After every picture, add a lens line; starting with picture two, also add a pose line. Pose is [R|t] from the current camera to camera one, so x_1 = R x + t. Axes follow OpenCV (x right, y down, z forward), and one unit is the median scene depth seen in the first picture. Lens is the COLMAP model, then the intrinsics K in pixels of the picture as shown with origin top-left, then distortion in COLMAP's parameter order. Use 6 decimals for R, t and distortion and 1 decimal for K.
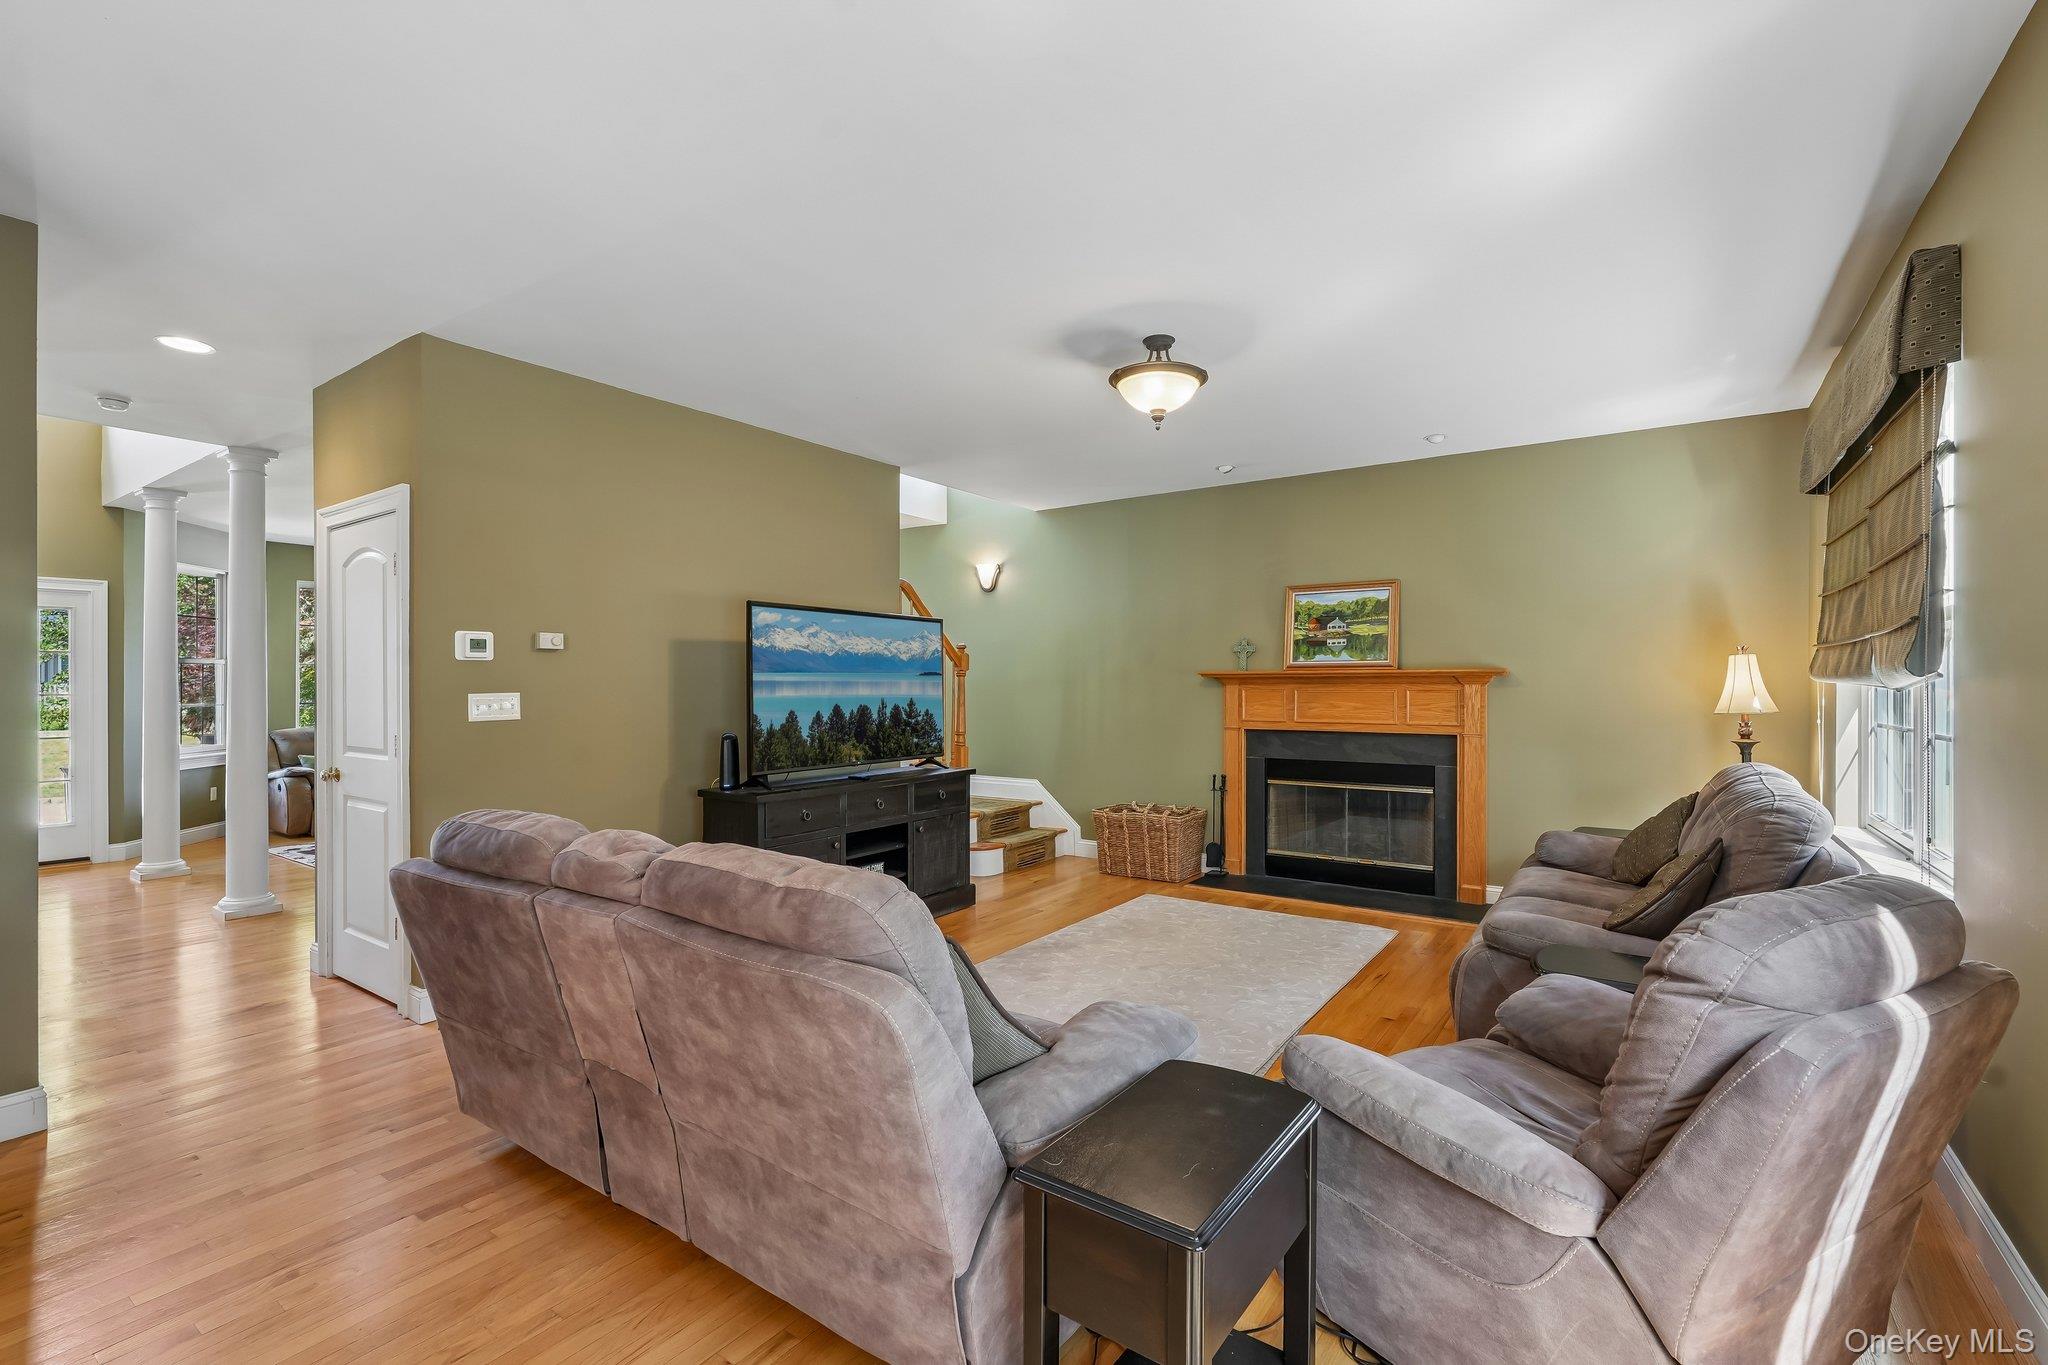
lens RADIAL K [[910.7, 0, 1044.4], [0, 910.7, 677.8], [0, 0, 1]] dist [-0.019889, 0.005160]
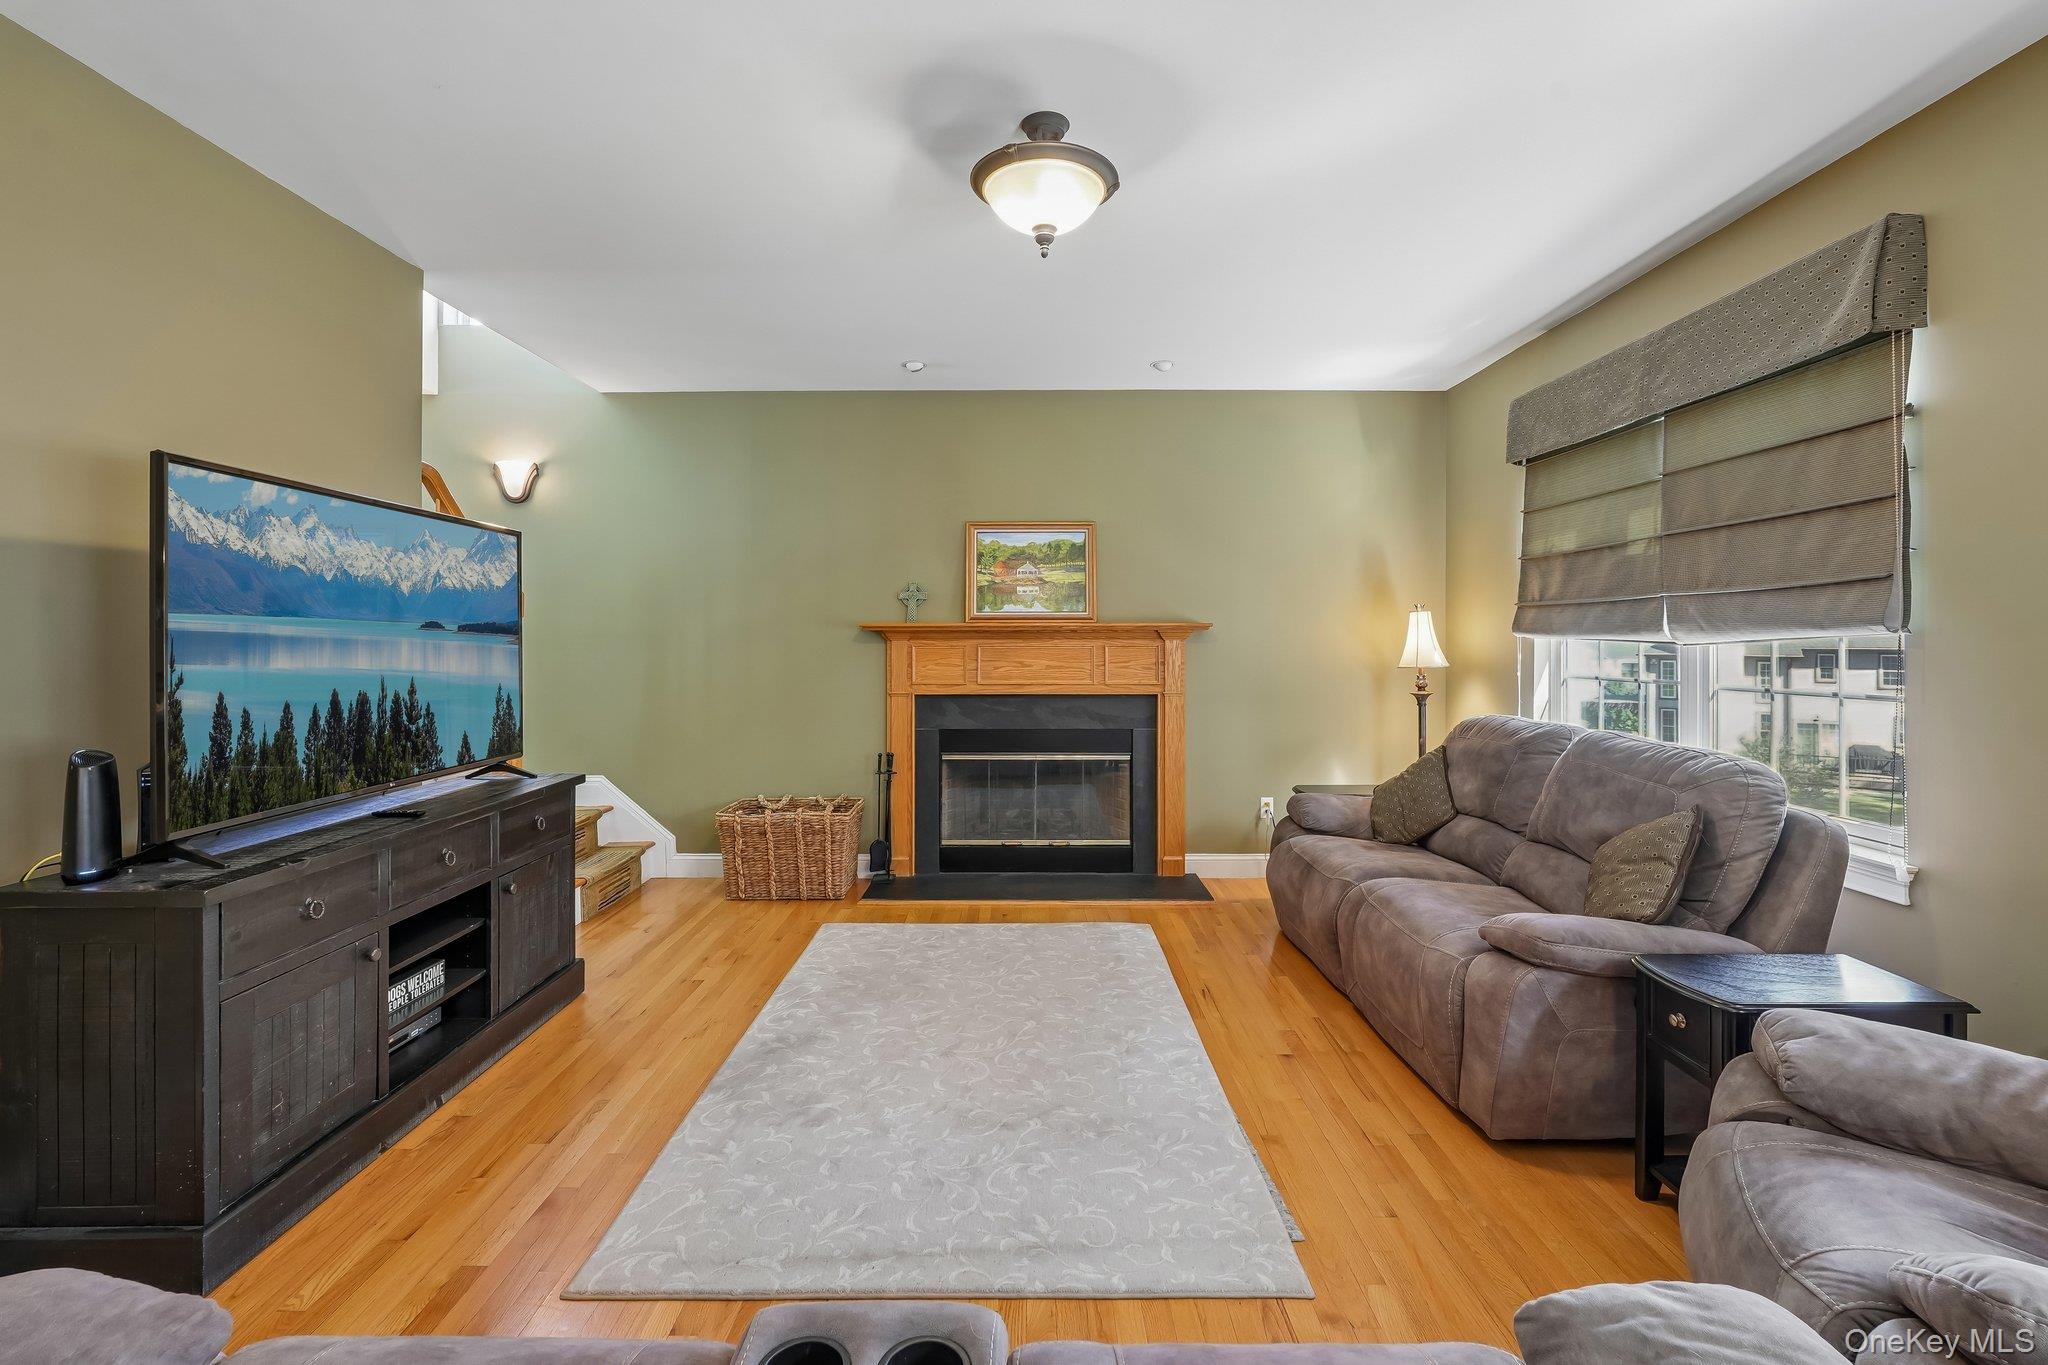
lens RADIAL K [[910.7, 0, 1039.2], [0, 910.7, 634.0], [0, 0, 1]] dist [-0.019889, 0.005160]
pose [[0.822904, 0.004614, 0.568162, -0.174744], [-0.005023, 0.999987, -0.000845, 0.002825], [-0.568158, -0.002158, 0.822917, 0.312988]]
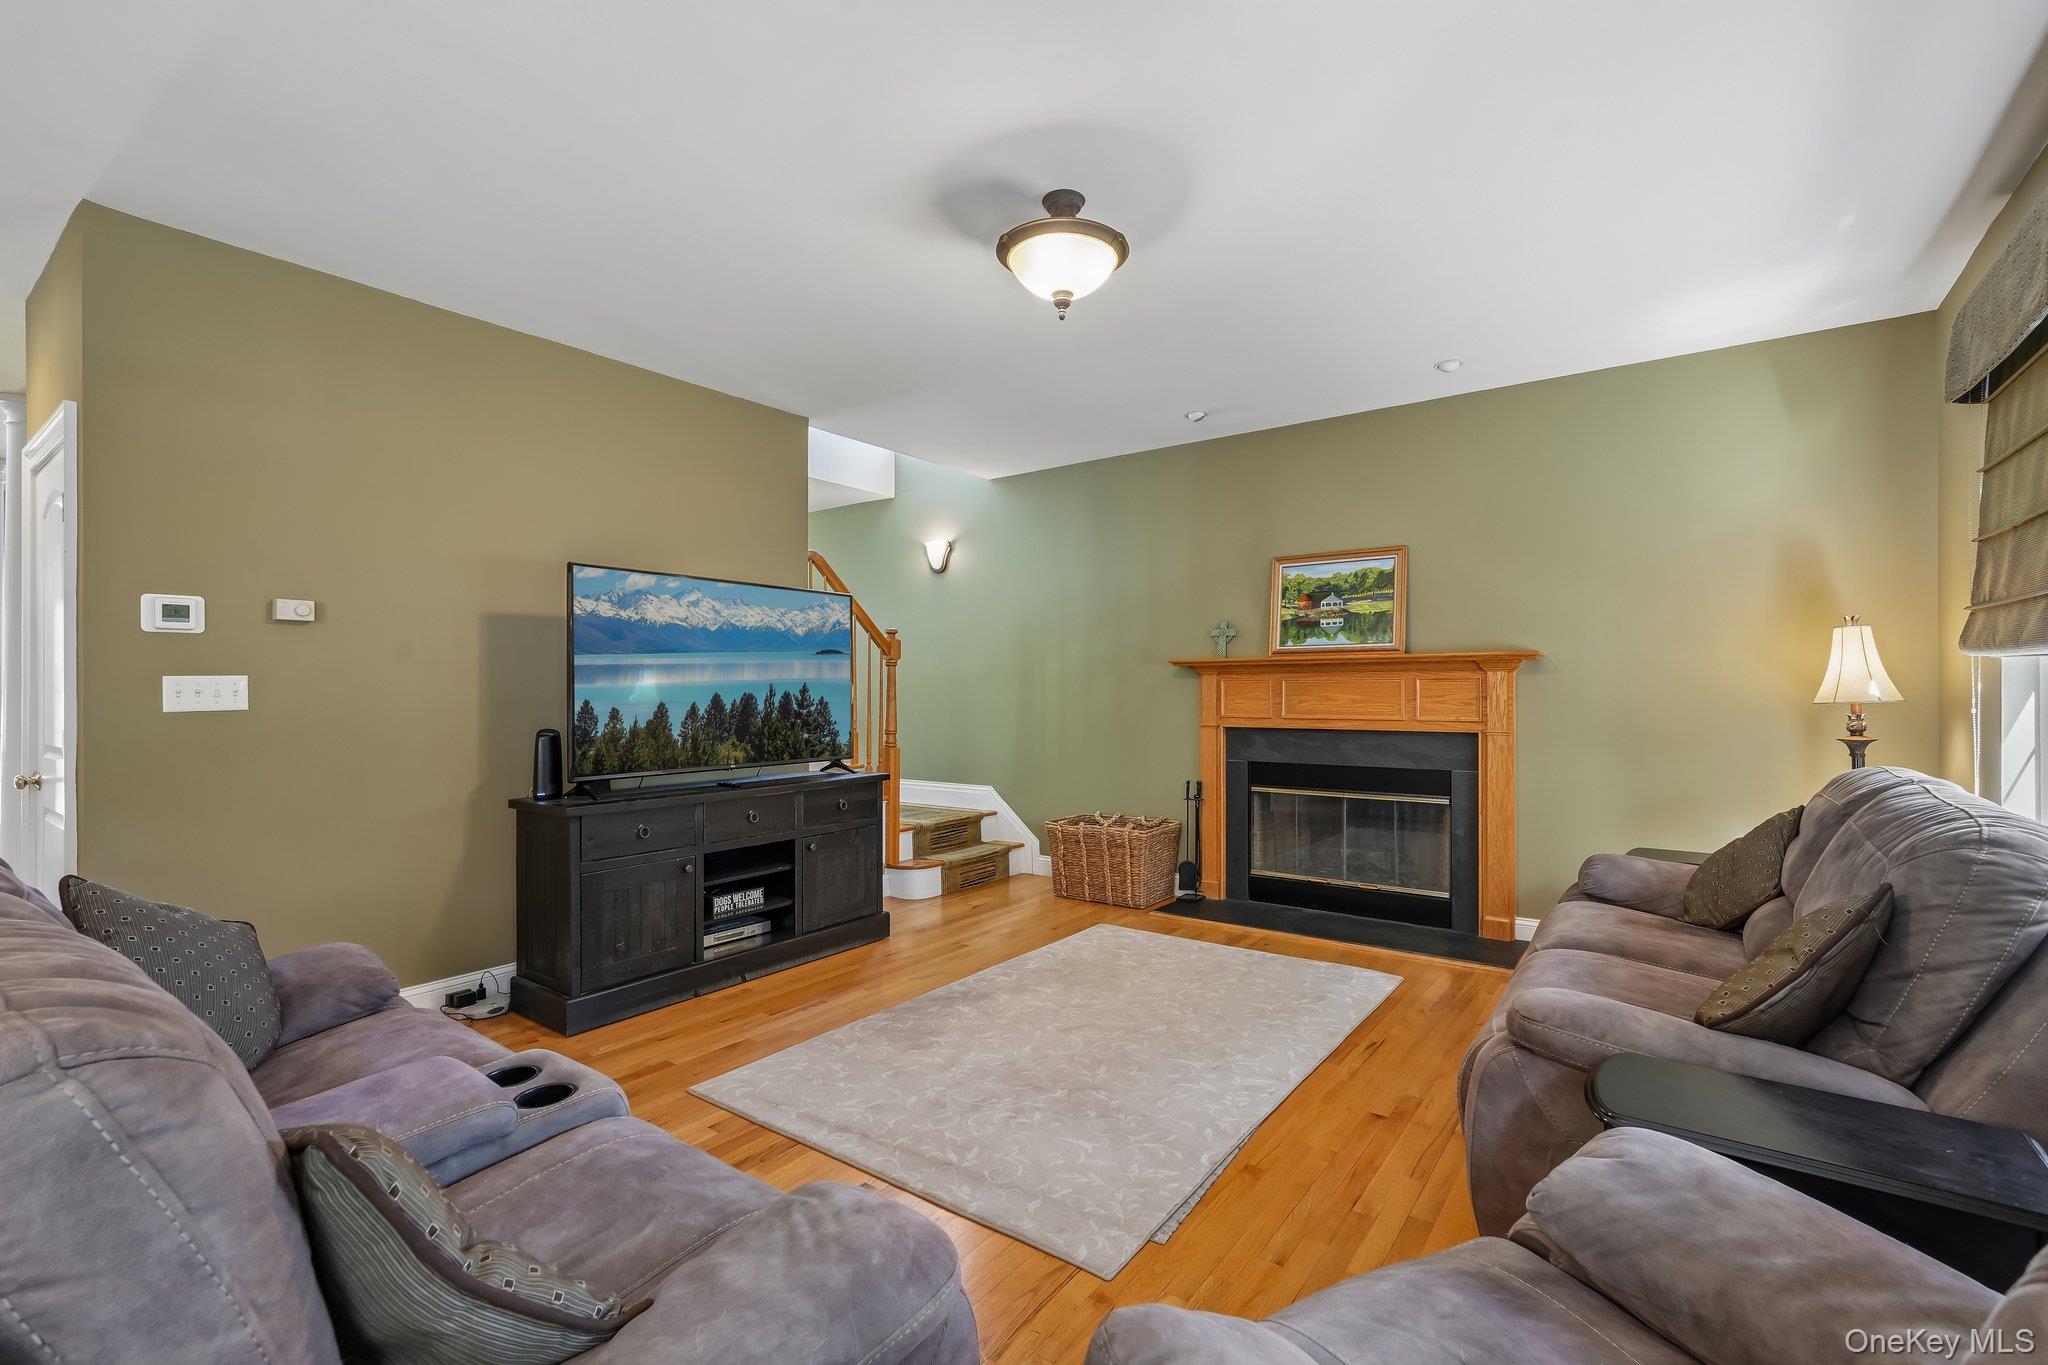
lens RADIAL K [[910.7, 0, 1035.2], [0, 910.7, 685.4], [0, 0, 1]] dist [-0.019889, 0.005160]
pose [[0.999393, -0.002781, -0.034717, 0.087302], [0.002867, 0.999993, 0.002410, 0.017508], [0.034710, -0.002508, 0.999394, 0.175874]]
